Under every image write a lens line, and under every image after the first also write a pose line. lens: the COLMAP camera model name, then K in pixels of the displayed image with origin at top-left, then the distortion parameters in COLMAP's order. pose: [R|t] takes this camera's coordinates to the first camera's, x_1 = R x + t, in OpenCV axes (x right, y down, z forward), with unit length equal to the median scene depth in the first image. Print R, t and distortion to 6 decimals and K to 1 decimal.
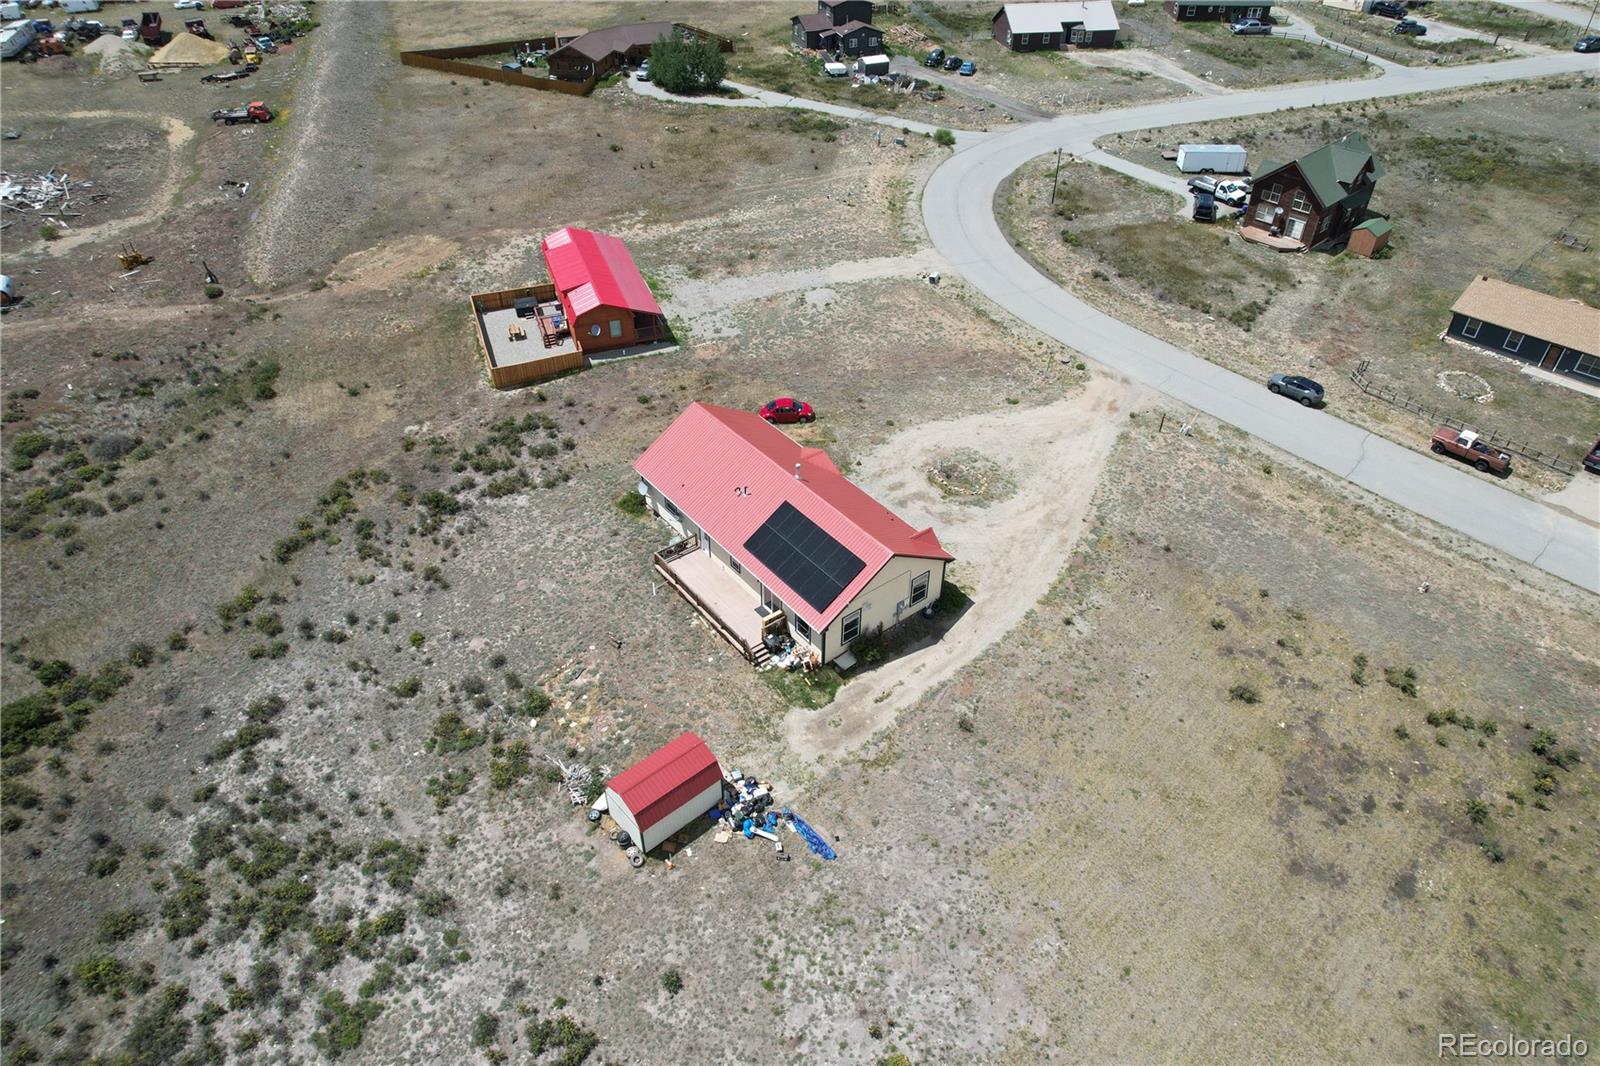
lens RADIAL K [[1025.5, 0, 801.4], [0, 1025.5, 524.3], [0, 0, 1]] dist [-0.075805, 0.067229]
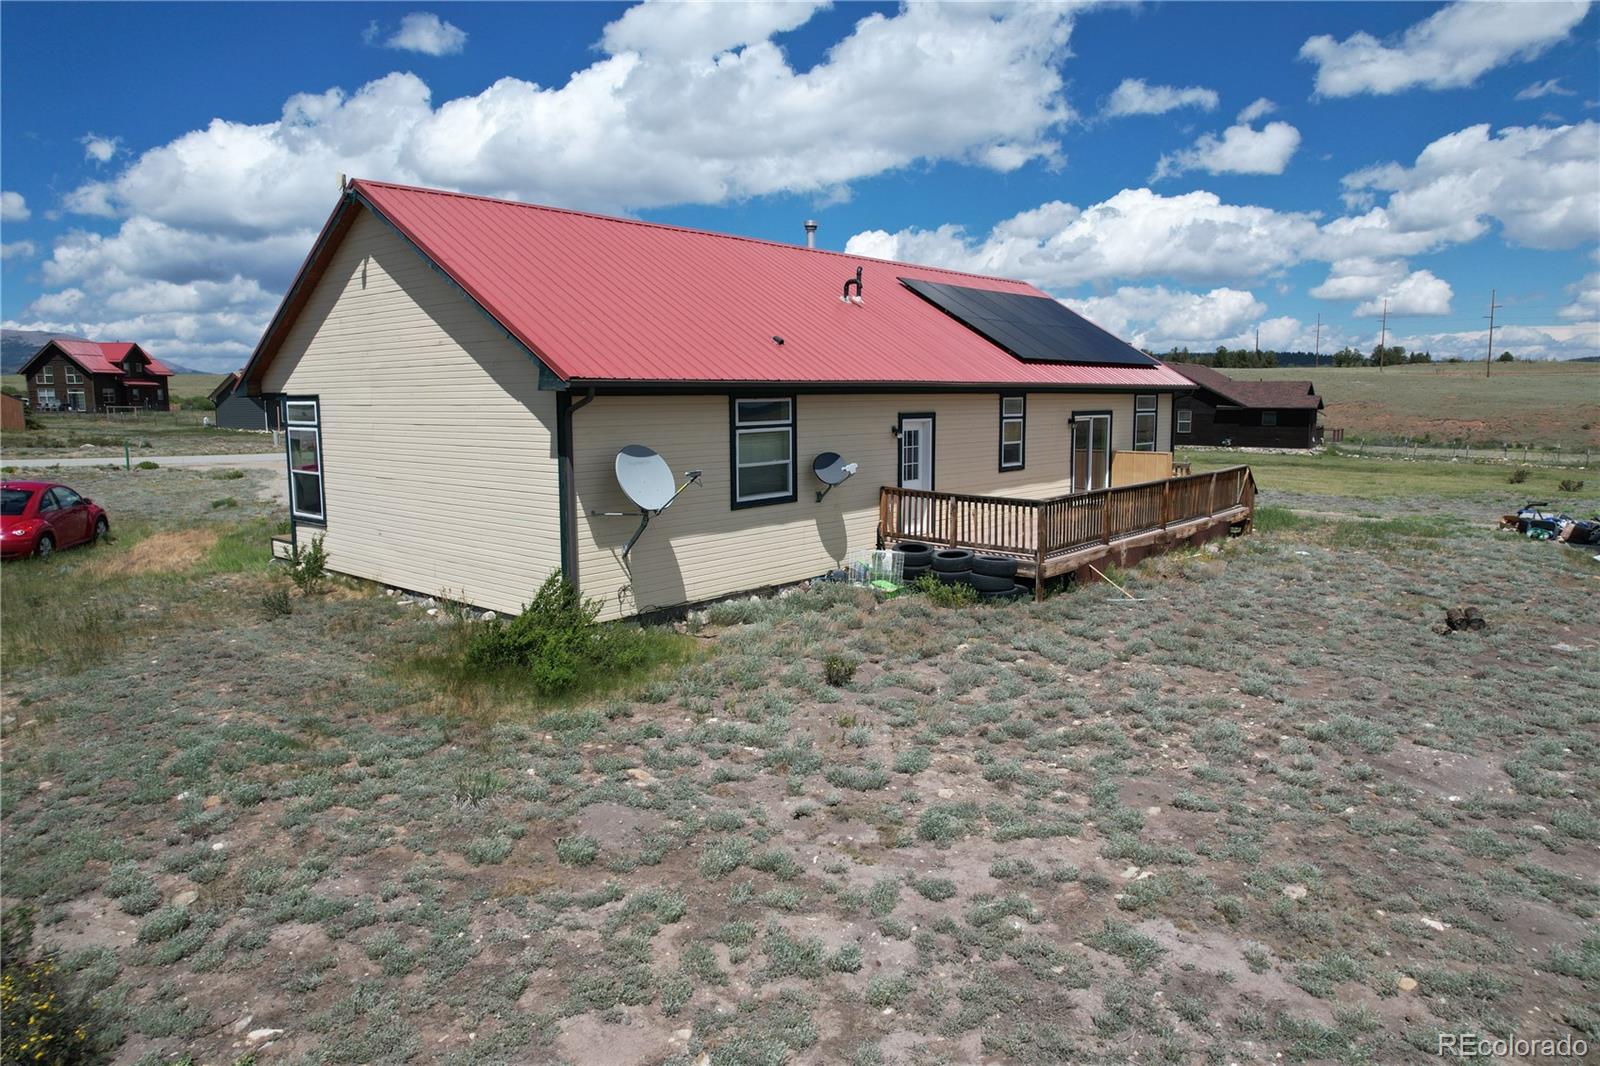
lens RADIAL K [[1025.5, 0, 798.5], [0, 1025.5, 539.7], [0, 0, 1]] dist [-0.075805, 0.067229]
pose [[-0.193775, -0.136409, 0.971516, -0.310371], [0.615548, 0.754195, 0.228670, -0.047028], [-0.763906, 0.642325, -0.062177, 0.897715]]
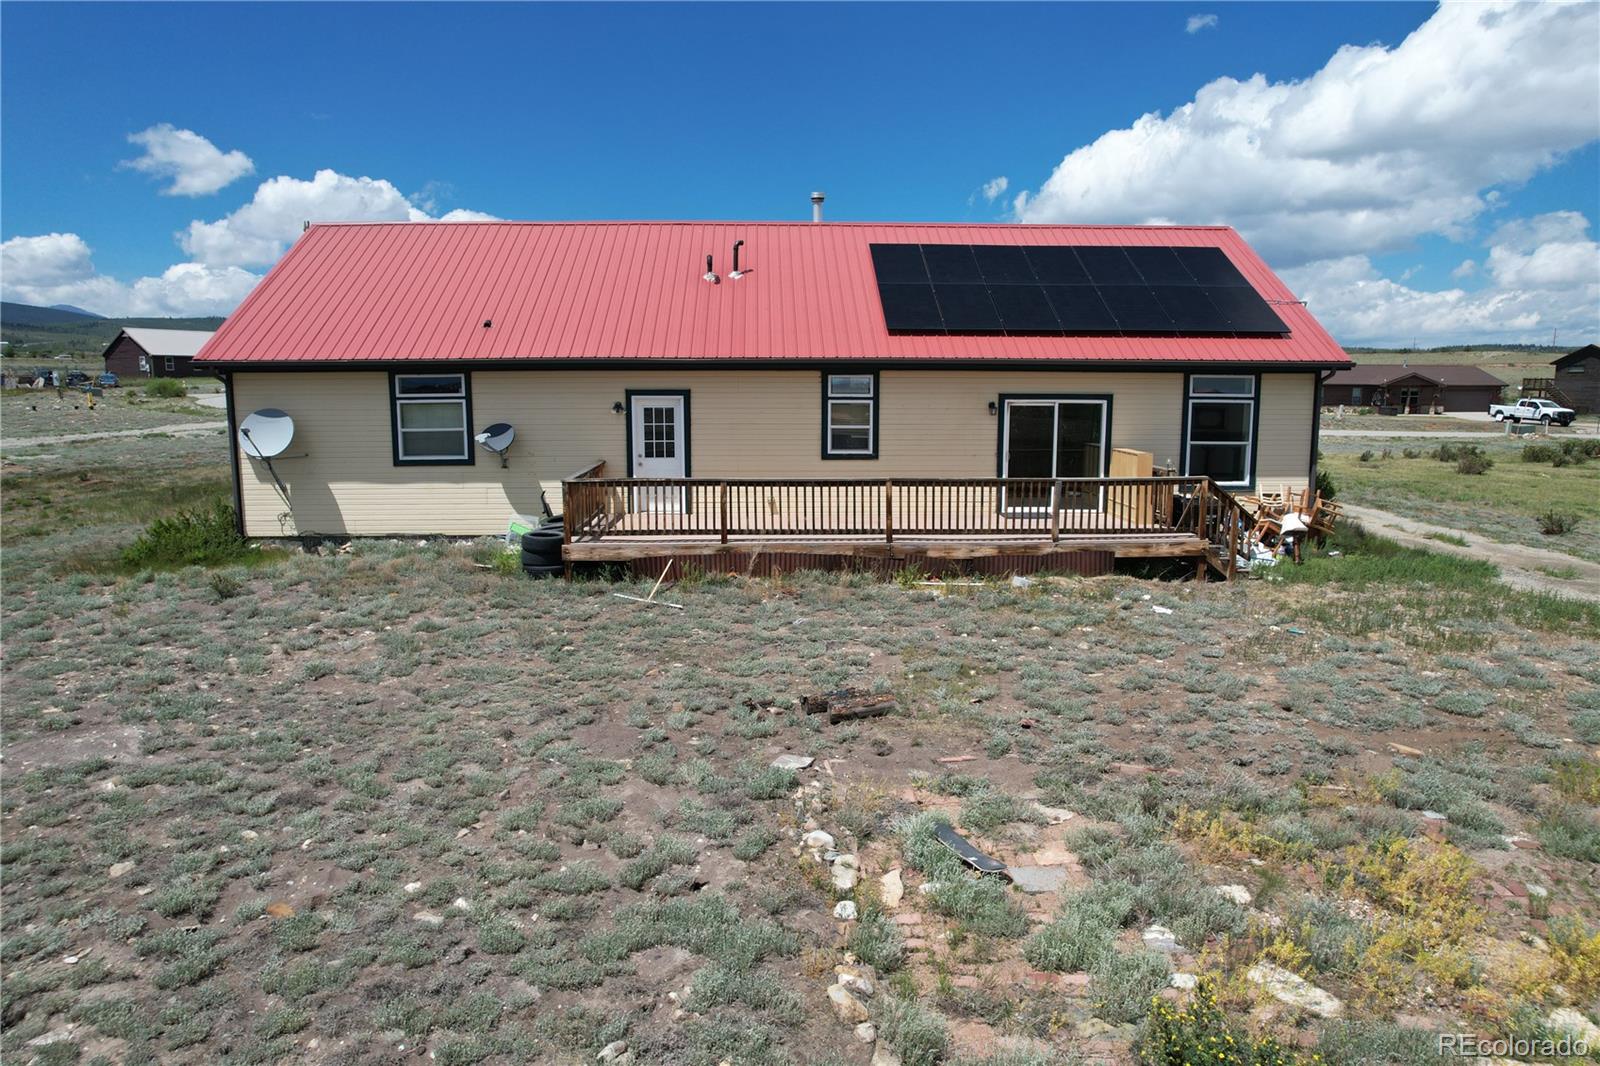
lens RADIAL K [[1025.5, 0, 806.8], [0, 1025.5, 534.0], [0, 0, 1]] dist [-0.075805, 0.067229]
pose [[0.578946, -0.122028, 0.806183, -0.254607], [0.506340, 0.828791, -0.238169, 0.102757], [-0.639094, 0.546090, 0.541613, 0.711967]]
